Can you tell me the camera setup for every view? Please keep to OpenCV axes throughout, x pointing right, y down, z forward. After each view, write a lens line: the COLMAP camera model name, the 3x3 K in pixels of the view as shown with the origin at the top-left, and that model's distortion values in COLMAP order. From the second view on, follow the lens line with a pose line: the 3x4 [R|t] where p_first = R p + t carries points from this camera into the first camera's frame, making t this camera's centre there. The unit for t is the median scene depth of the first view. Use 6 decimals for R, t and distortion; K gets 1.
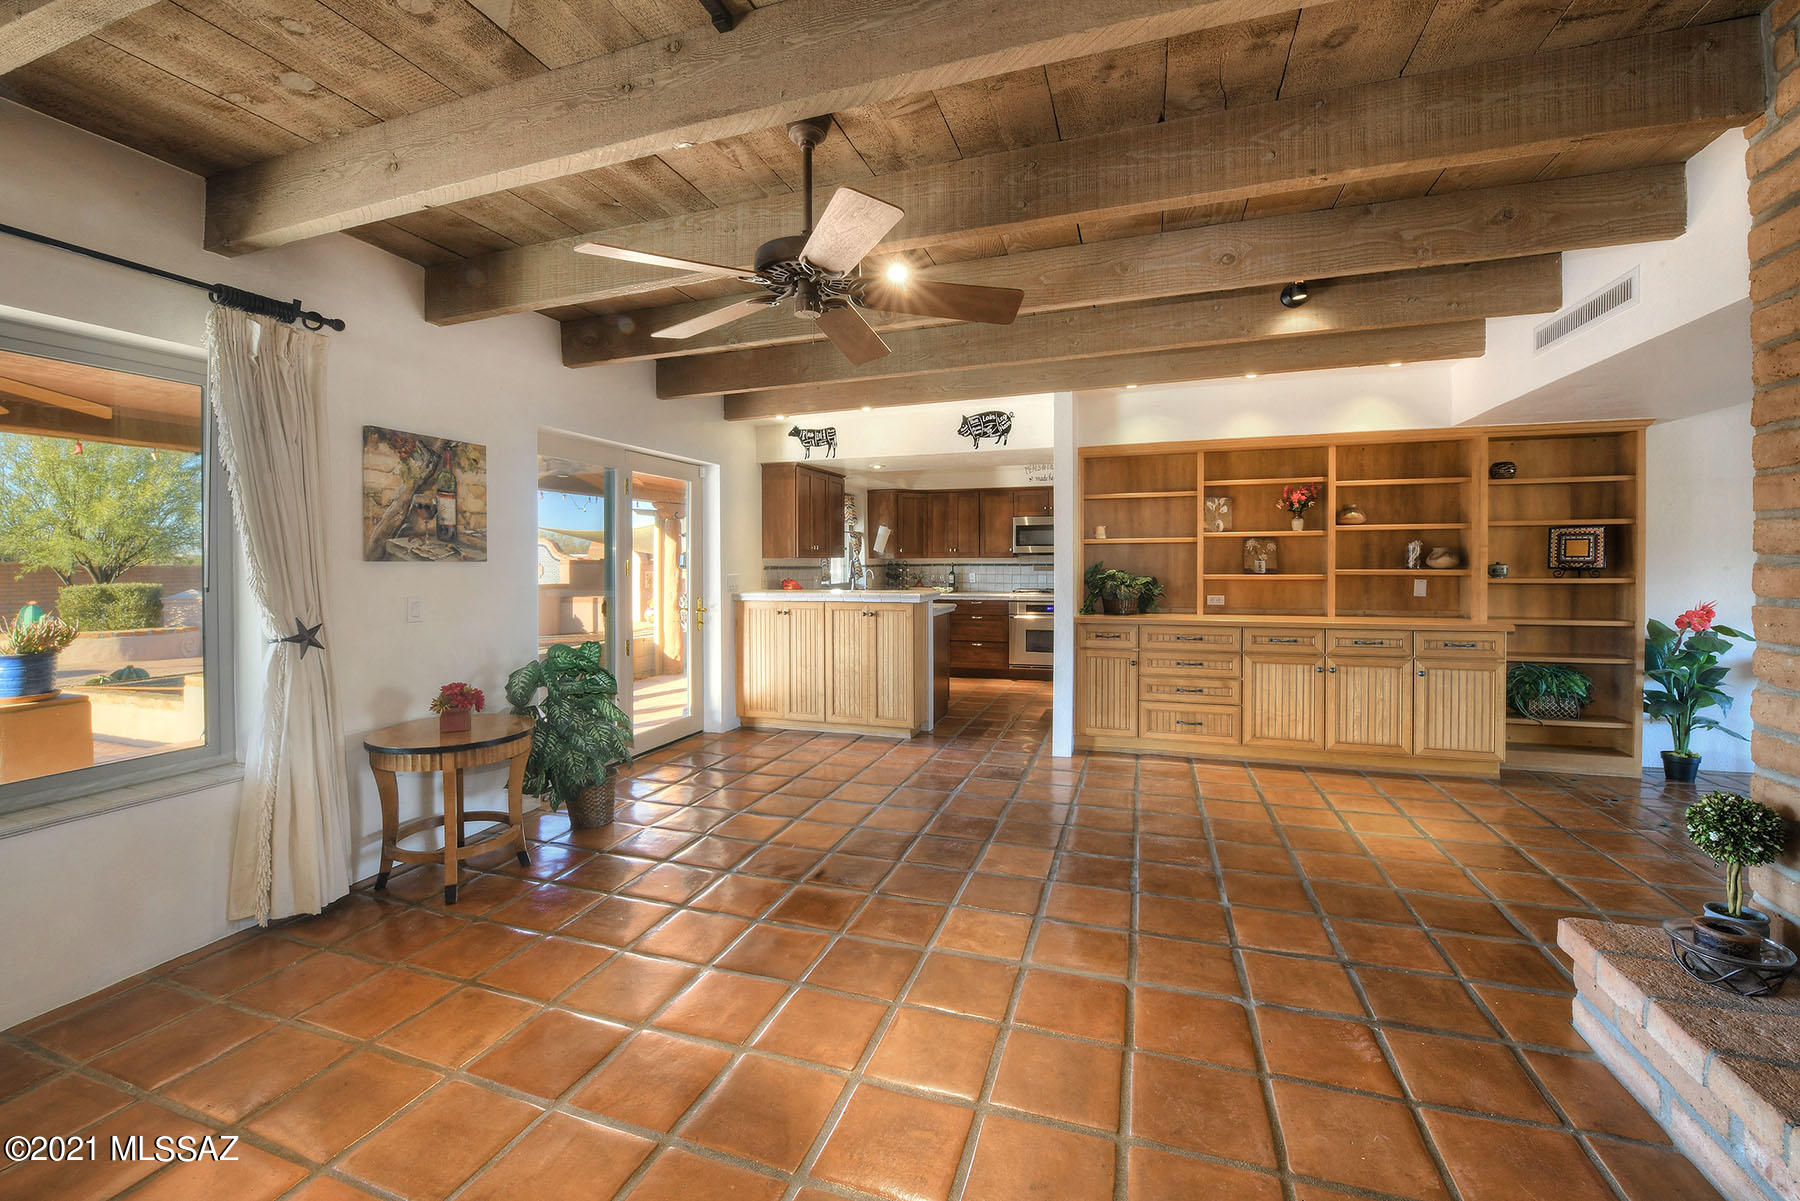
lens RADIAL K [[767.7, 0, 899.9], [0, 767.7, 554.2], [0, 0, 1]] dist [-0.003379, -0.009629]
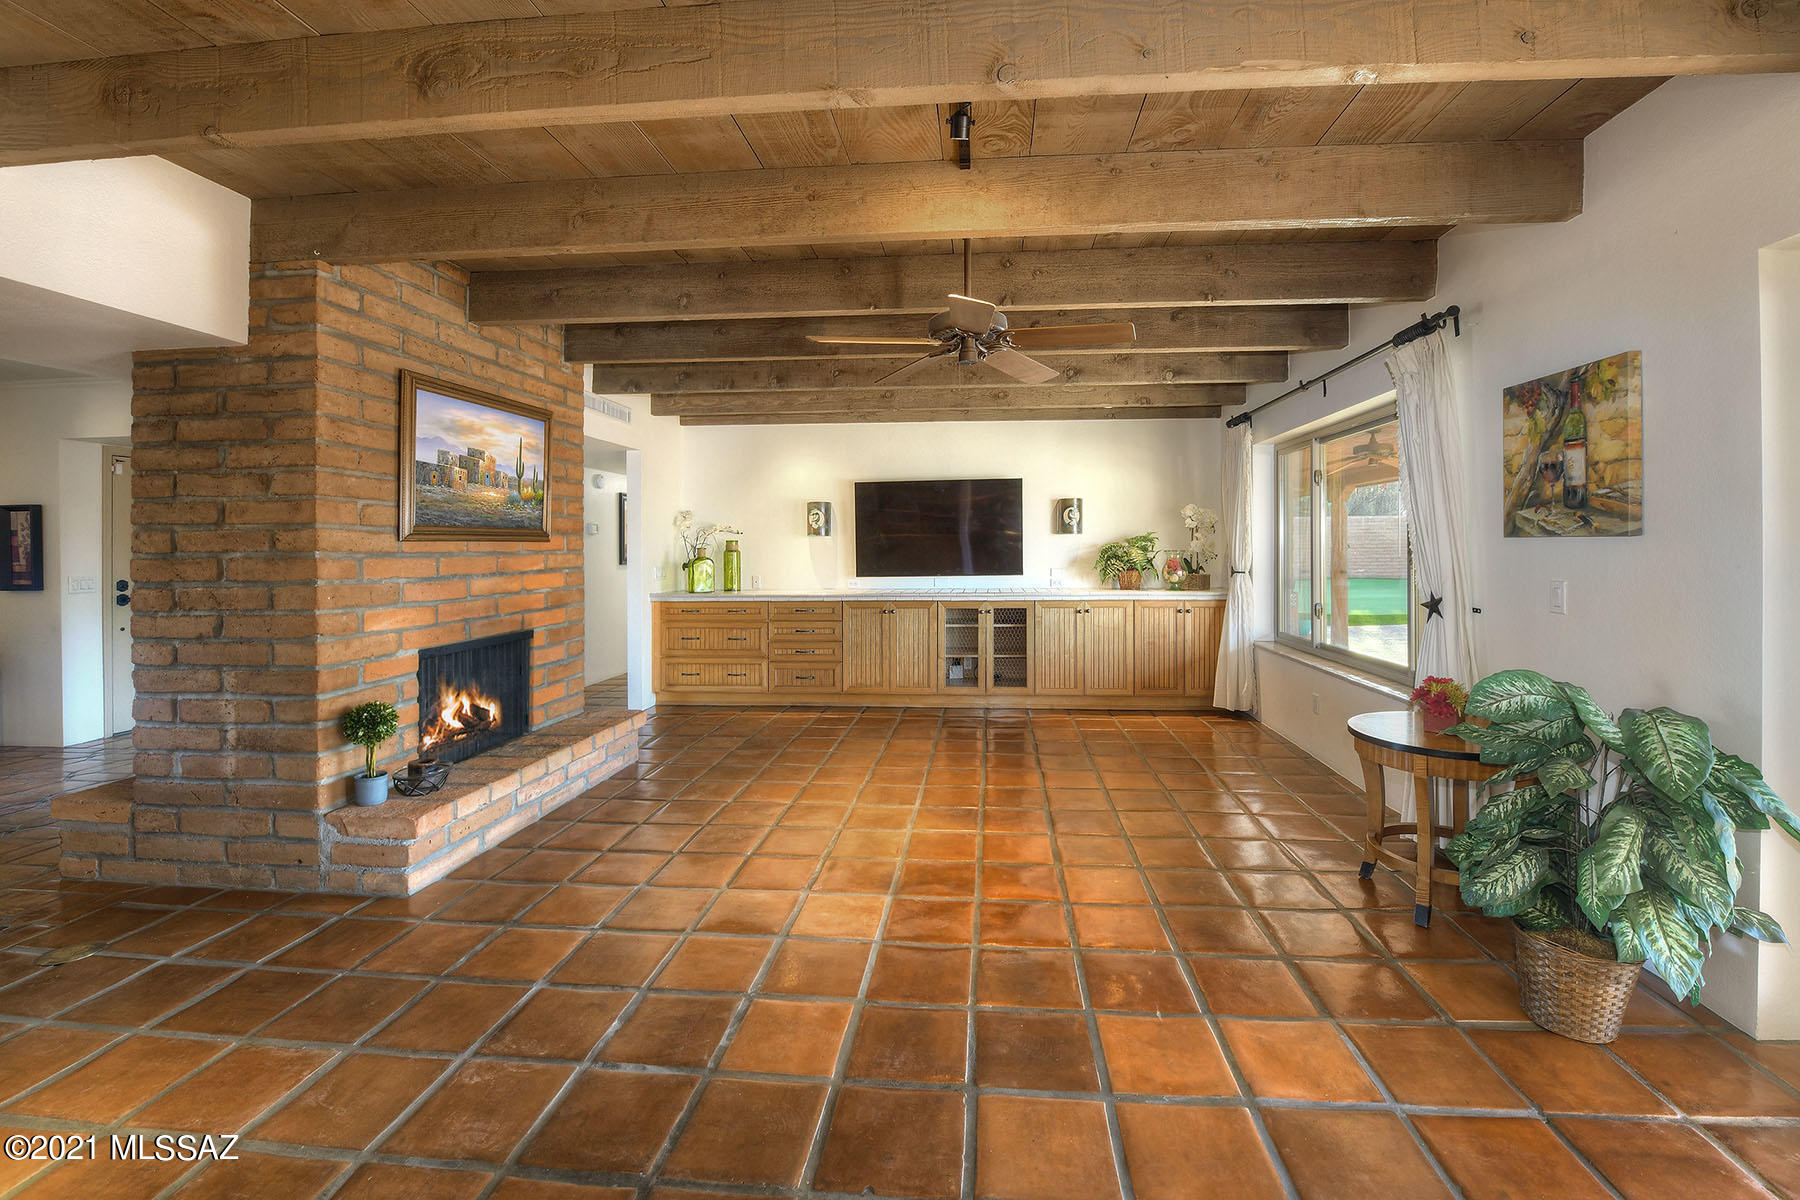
lens RADIAL K [[767.7, 0, 899.9], [0, 767.7, 553.7], [0, 0, 1]] dist [-0.003379, -0.009629]
pose [[-0.981376, 0.018234, -0.191232, 0.126547], [0.018849, 0.999821, -0.001398, 0.010907], [0.191172, -0.004977, -0.981544, 1.152894]]
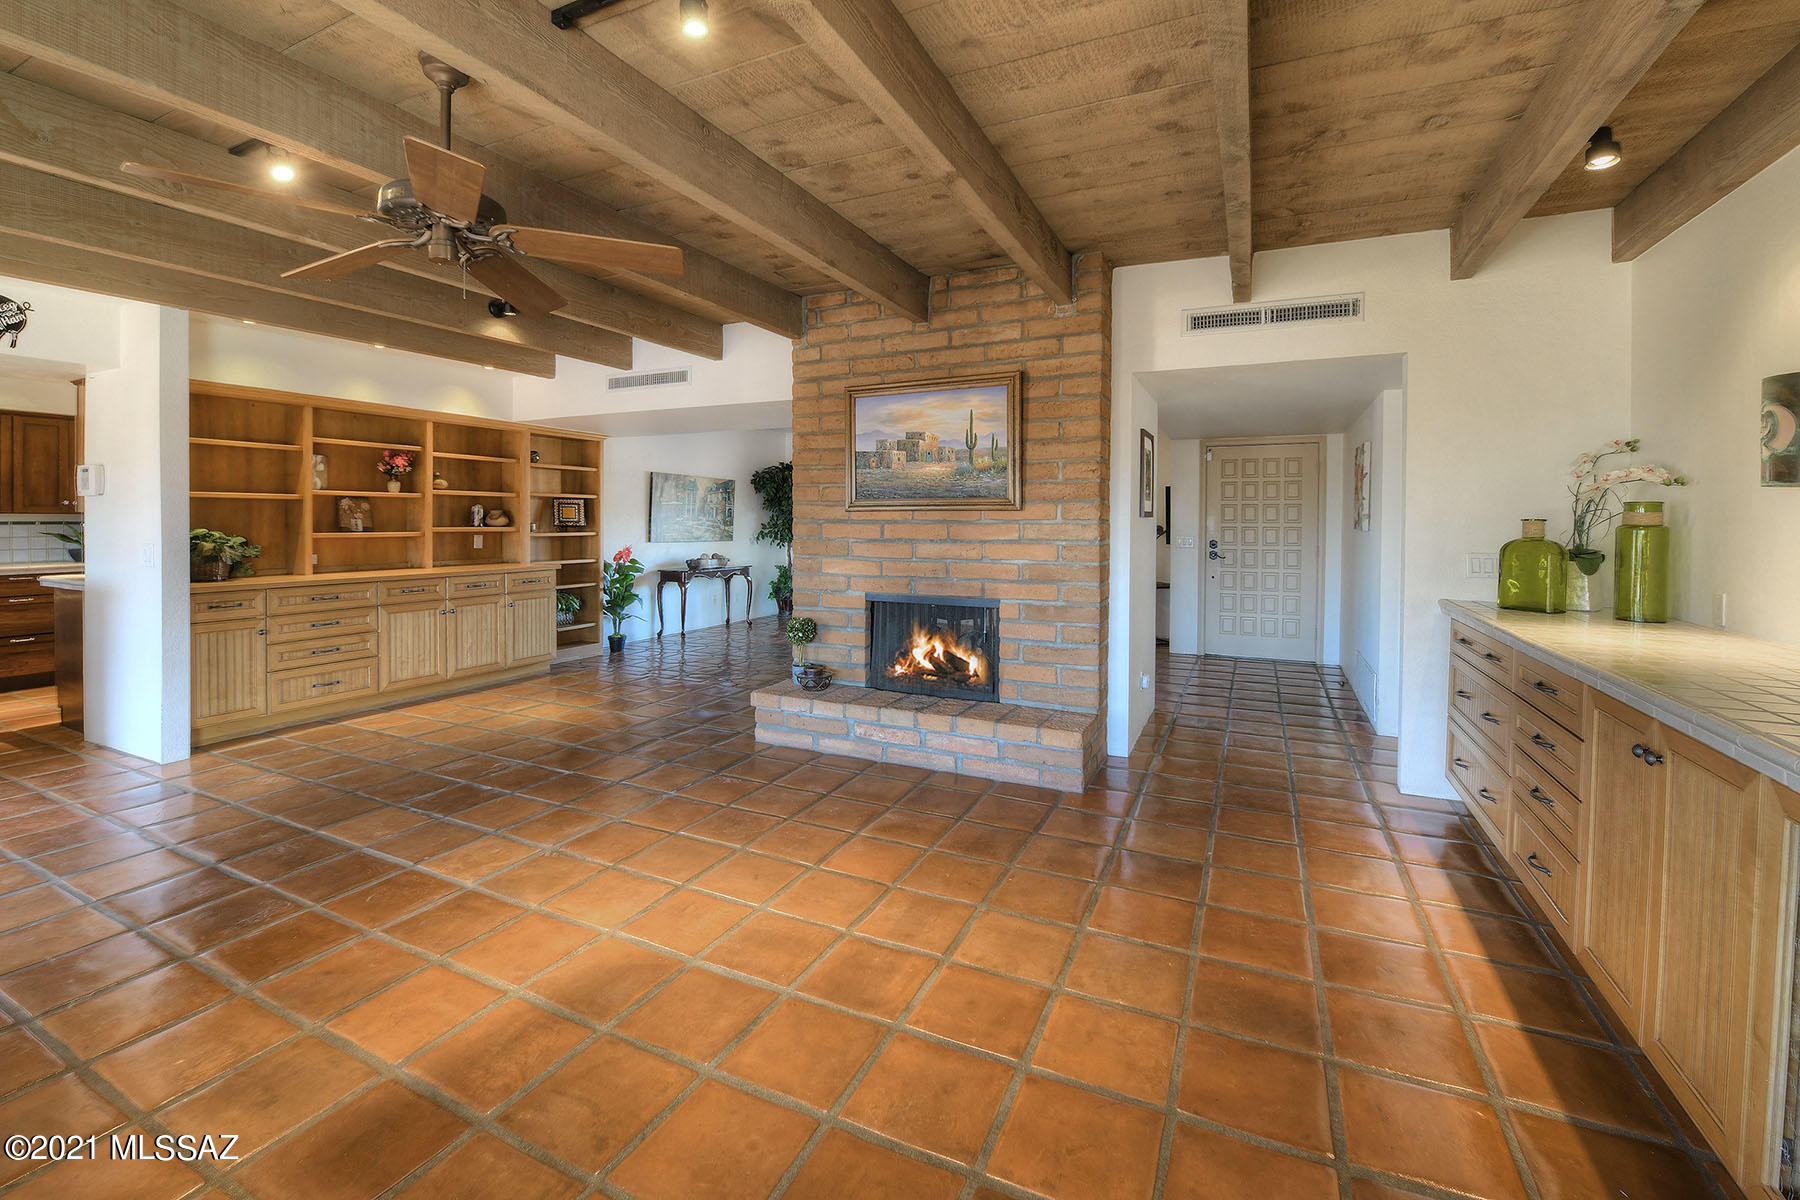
lens RADIAL K [[719.1, 0, 913.5], [0, 719.1, 528.3], [0, 0, 1]] dist [0.000570, -0.010666]
pose [[0.106875, -0.004229, 0.994264, -0.480968], [-0.014967, 0.999871, 0.005862, 0.004105], [-0.994160, -0.015508, 0.106798, 0.163066]]
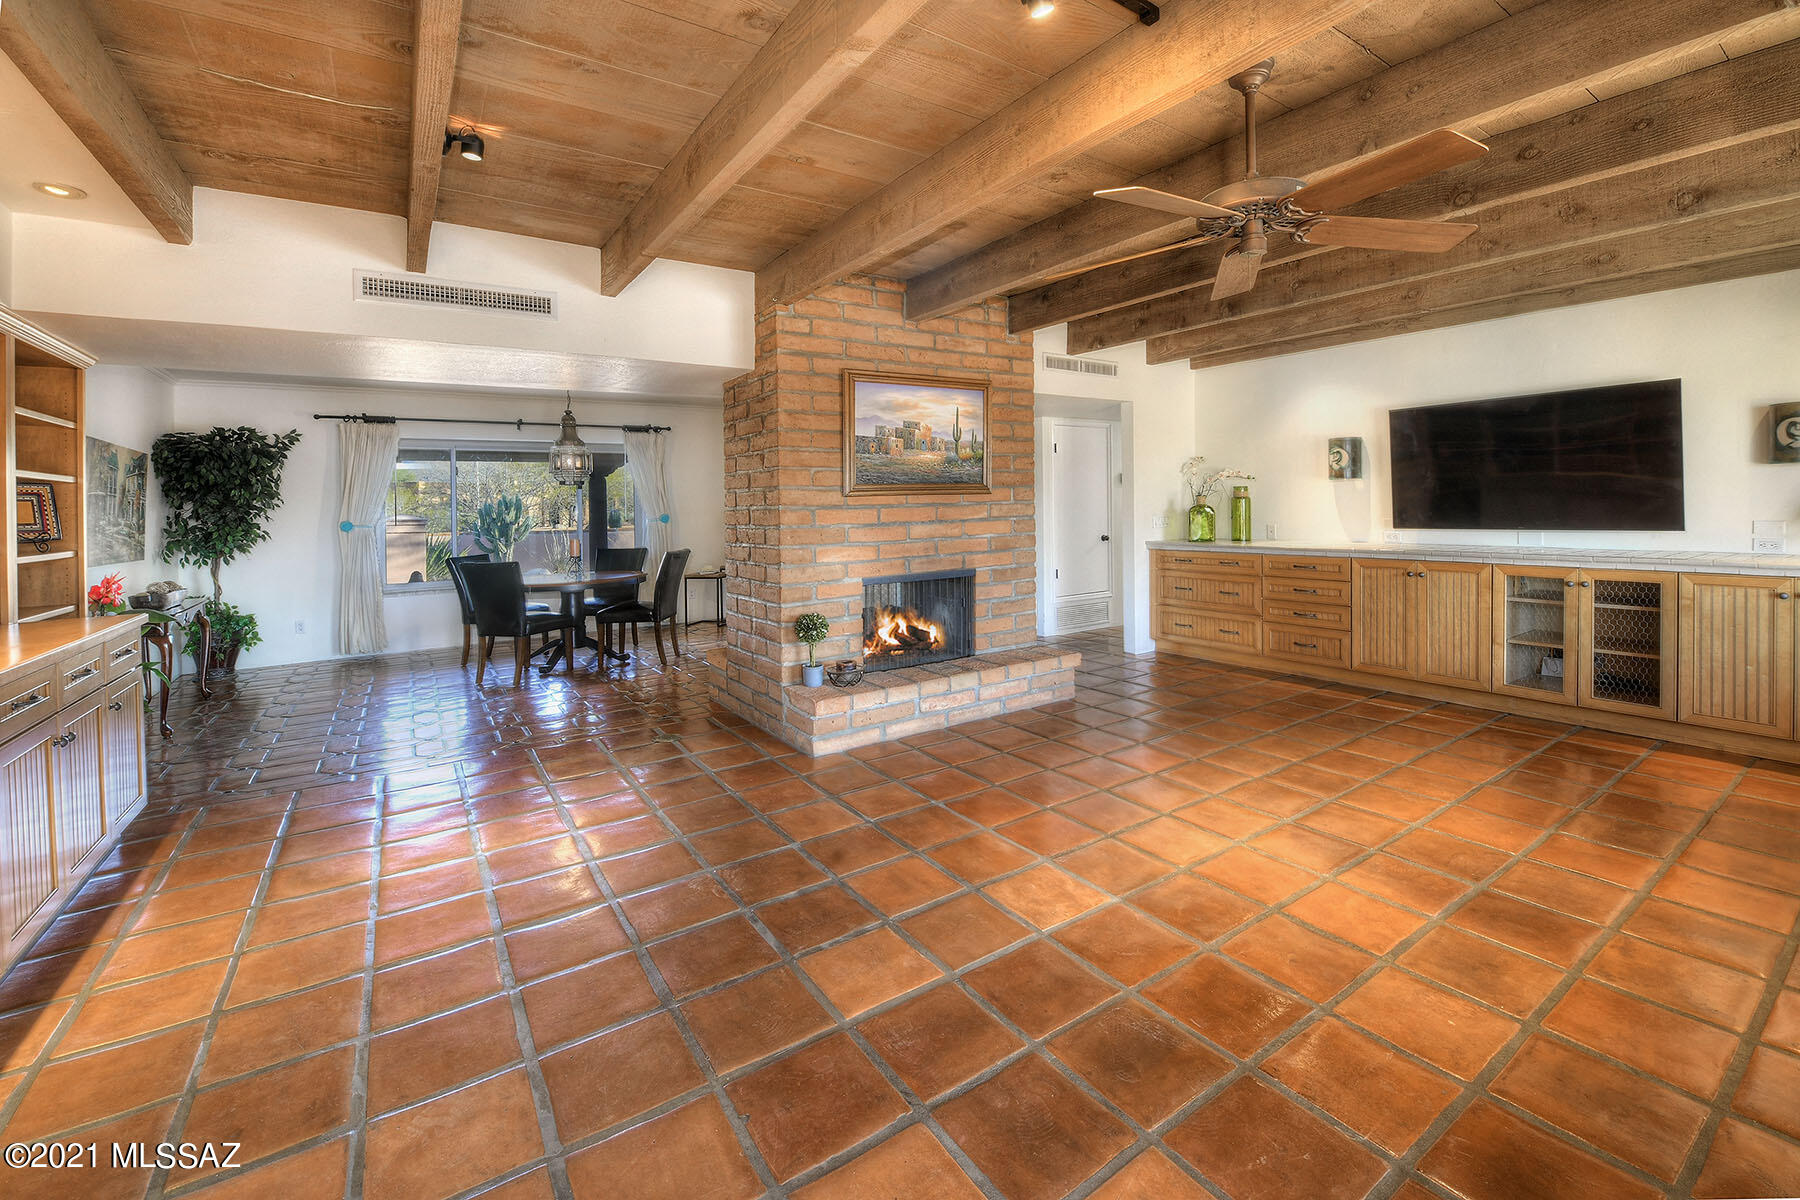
lens RADIAL K [[737.2, 0, 908.0], [0, 737.2, 507.2], [0, 0, 1]] dist [-0.001685, -0.004668]
pose [[-0.780748, 0.022730, 0.624433, -0.198089], [0.022042, 0.999718, -0.008831, 0.012483], [-0.624457, 0.006869, -0.781029, 1.035924]]
